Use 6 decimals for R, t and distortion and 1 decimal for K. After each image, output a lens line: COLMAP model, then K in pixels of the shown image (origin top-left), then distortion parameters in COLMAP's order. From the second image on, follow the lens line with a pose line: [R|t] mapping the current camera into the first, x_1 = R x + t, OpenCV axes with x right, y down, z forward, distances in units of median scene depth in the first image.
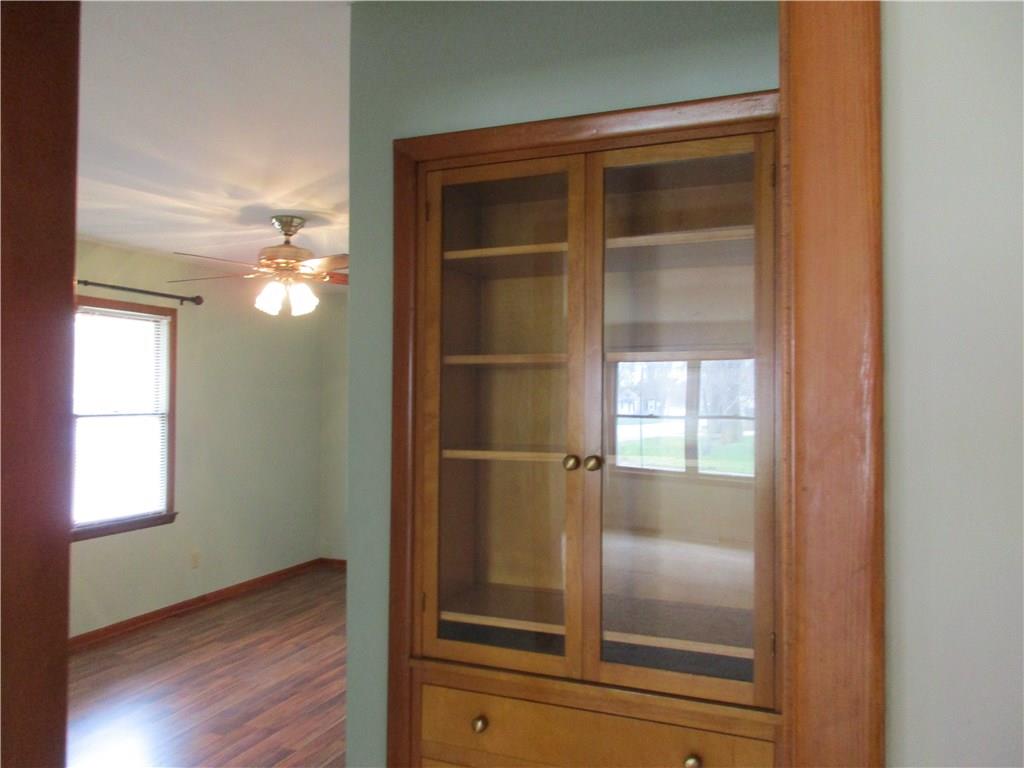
lens RADIAL K [[765.4, 0, 512.0], [0, 765.4, 384.0], [0, 0, 1]] dist [-0.002425, -0.003416]
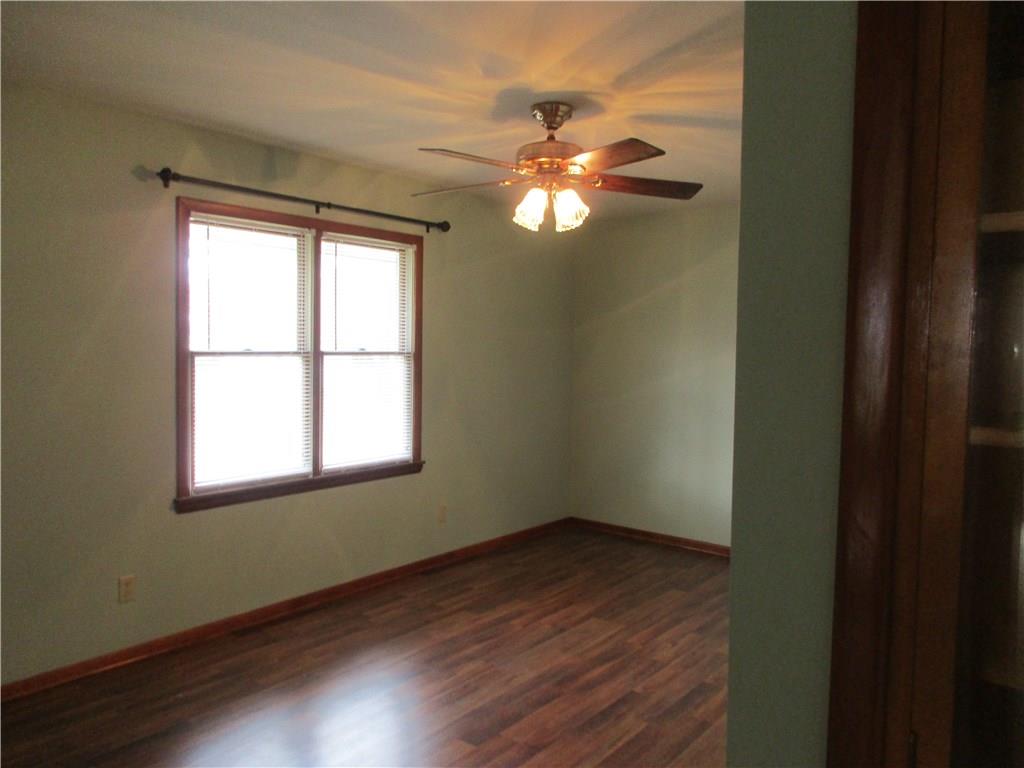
lens RADIAL K [[765.4, 0, 512.0], [0, 765.4, 384.0], [0, 0, 1]] dist [-0.002425, -0.003416]
pose [[0.955814, 0.025035, -0.292905, -0.092865], [-0.004444, 0.997484, 0.070756, 0.013302], [0.293940, -0.066328, 0.953520, 0.213329]]
